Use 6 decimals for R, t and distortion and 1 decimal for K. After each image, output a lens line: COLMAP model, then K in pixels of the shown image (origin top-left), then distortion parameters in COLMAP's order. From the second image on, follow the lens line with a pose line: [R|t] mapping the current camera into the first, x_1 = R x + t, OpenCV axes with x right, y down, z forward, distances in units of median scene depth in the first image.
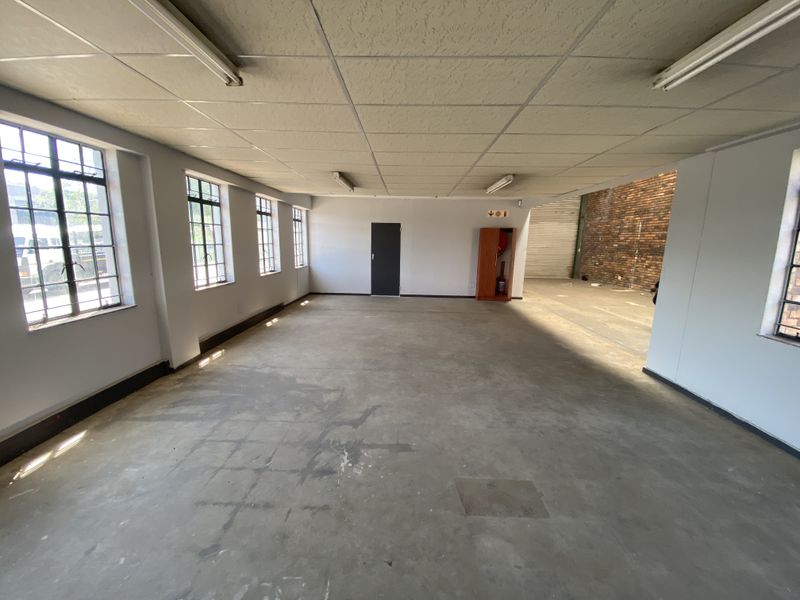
lens RADIAL K [[320.3, 0, 396.2], [0, 320.3, 299.2], [0, 0, 1]] dist [-0.000373, -0.011706]
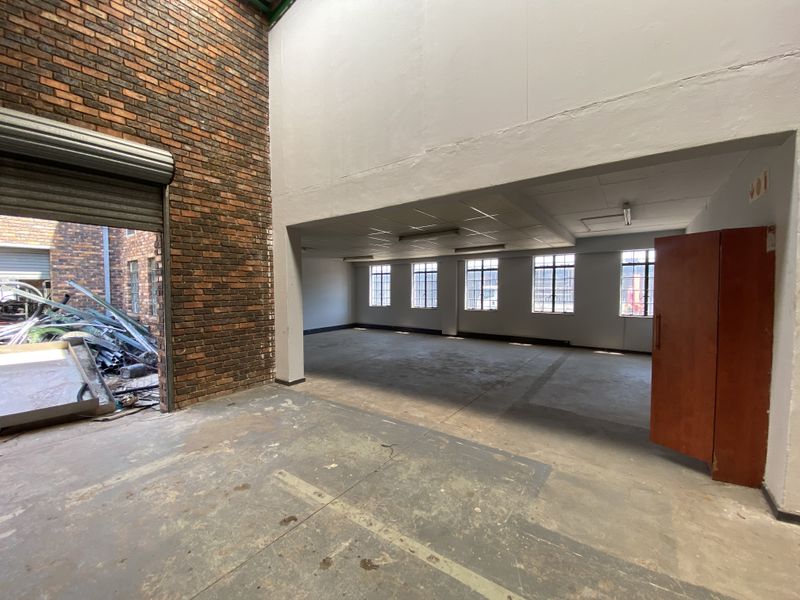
lens RADIAL K [[320.3, 0, 396.2], [0, 320.3, 299.2], [0, 0, 1]] dist [-0.000373, -0.011706]
pose [[-0.558543, 0.011069, -0.829401, 1.546748], [-0.153437, 0.981276, 0.116424, -0.289076], [0.815160, 0.192289, -0.546387, 1.837516]]
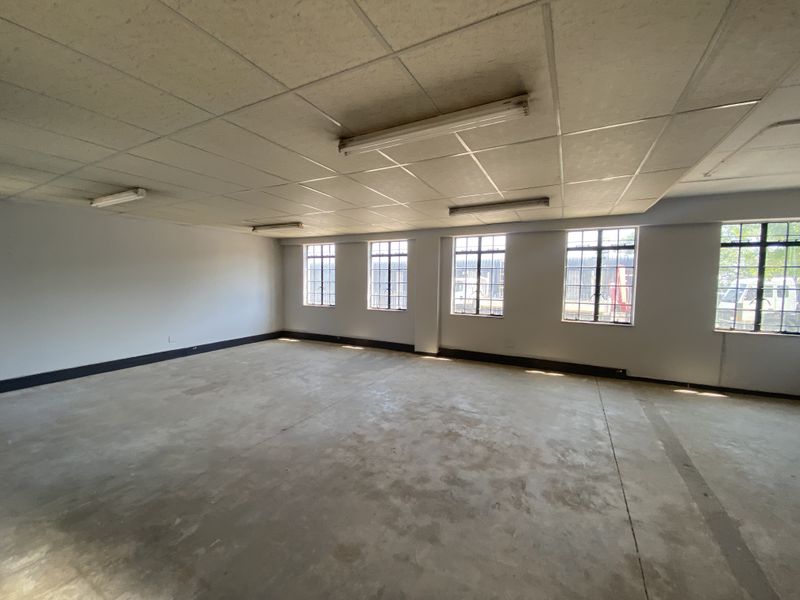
lens RADIAL K [[320.3, 0, 396.2], [0, 320.3, 299.2], [0, 0, 1]] dist [-0.000373, -0.011706]
pose [[-0.434583, 0.033538, -0.900007, 0.803072], [-0.176697, 0.976710, 0.121717, -0.225456], [0.883129, 0.211925, -0.418535, 1.378714]]
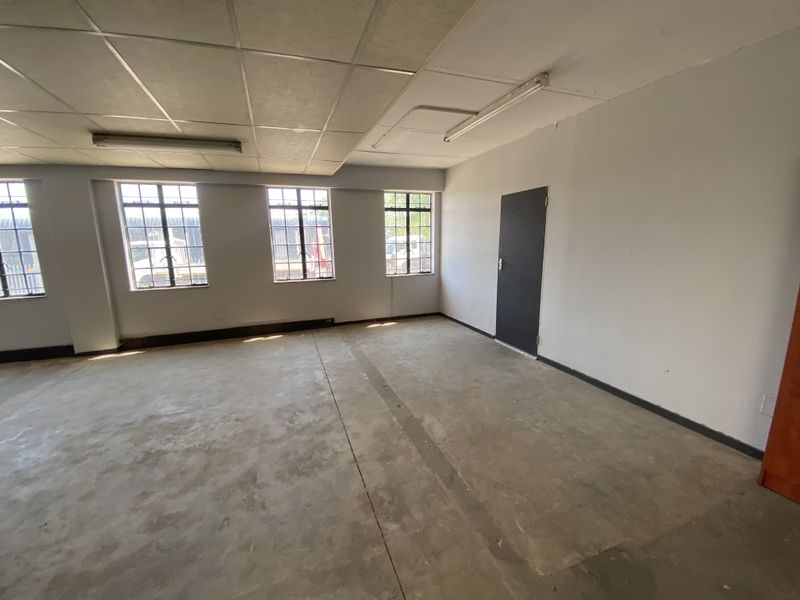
lens RADIAL K [[320.3, 0, 396.2], [0, 320.3, 299.2], [0, 0, 1]] dist [-0.000373, -0.011706]
pose [[0.383367, 0.143060, -0.912449, 0.692370], [-0.137427, 0.985769, 0.096815, -0.222924], [0.913314, 0.088279, 0.397572, 1.391543]]
